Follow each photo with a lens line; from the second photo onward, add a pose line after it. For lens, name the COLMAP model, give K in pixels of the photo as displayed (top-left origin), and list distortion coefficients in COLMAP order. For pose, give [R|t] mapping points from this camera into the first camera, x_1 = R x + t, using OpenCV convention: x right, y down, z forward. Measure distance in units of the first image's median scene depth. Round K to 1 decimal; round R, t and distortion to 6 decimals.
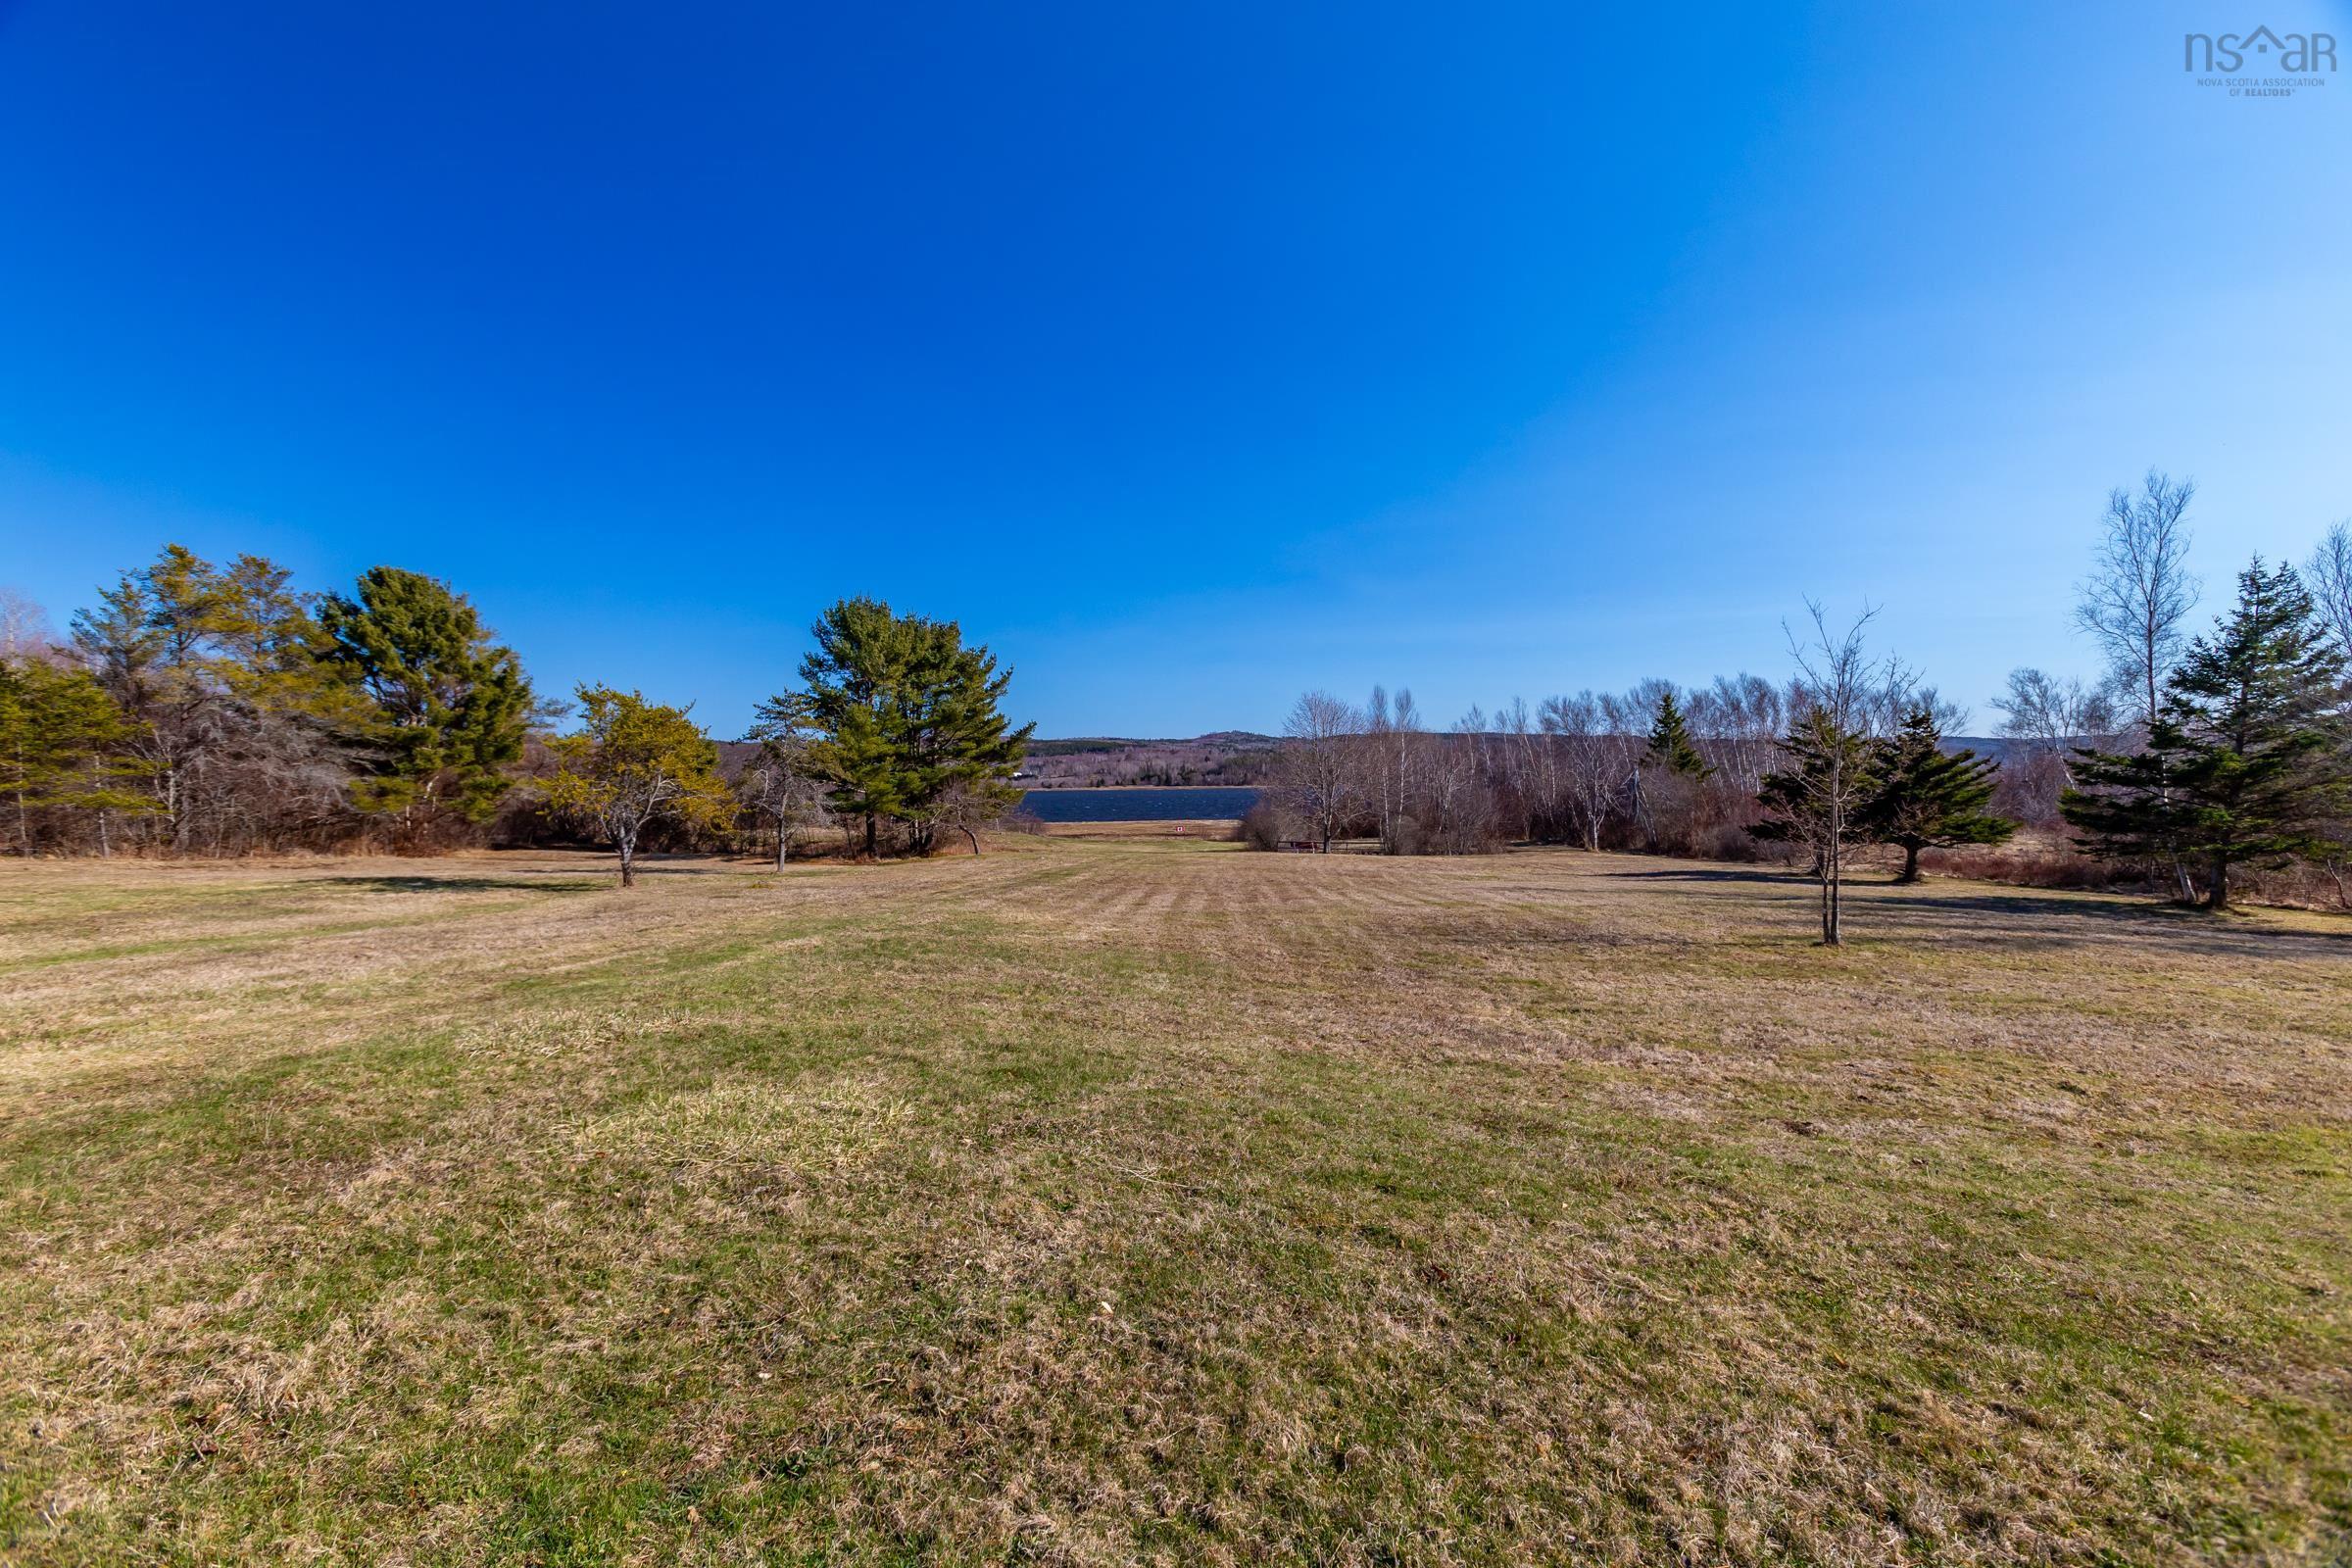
lens RADIAL K [[1052.9, 0, 1176.7], [0, 1052.9, 782.1], [0, 0, 1]] dist [0.004171, 0.002573]
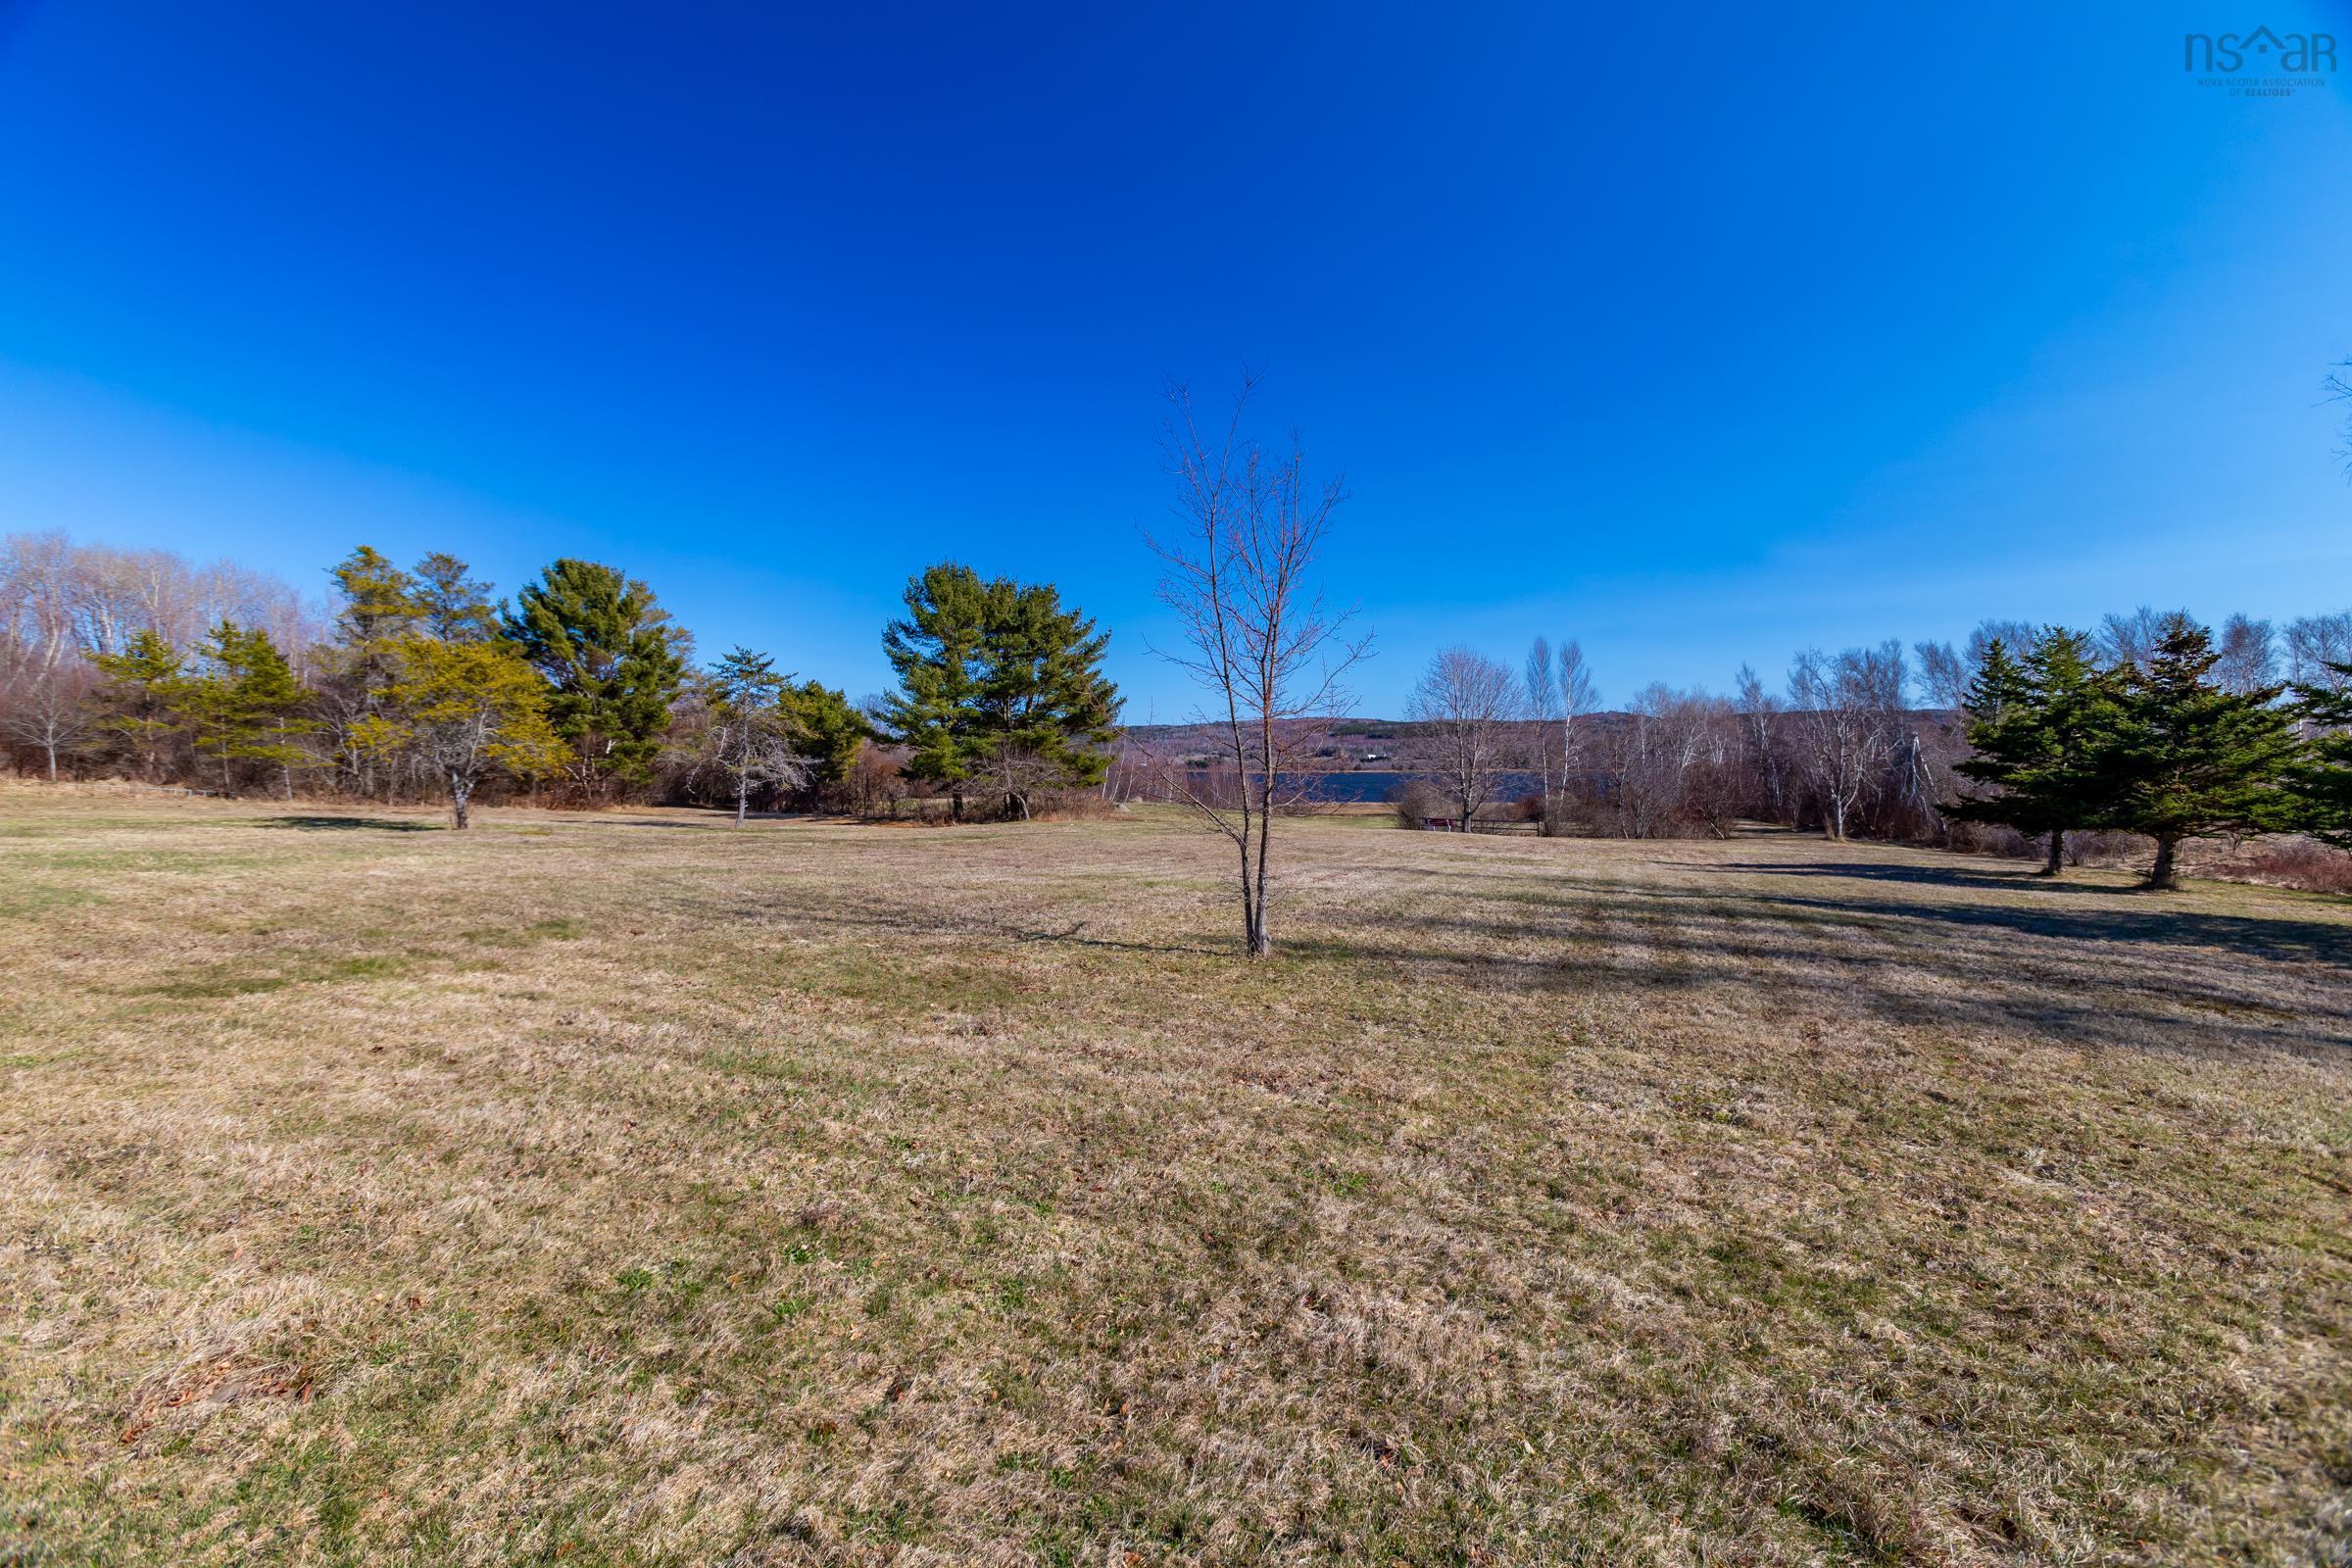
lens RADIAL K [[1052.9, 0, 1176.5], [0, 1052.9, 782.9], [0, 0, 1]] dist [0.004171, 0.002573]
pose [[0.940325, 0.012244, -0.340057, 0.258375], [-0.006513, 0.999817, 0.017990, 0.015171], [0.340215, -0.014701, 0.940233, 0.133202]]
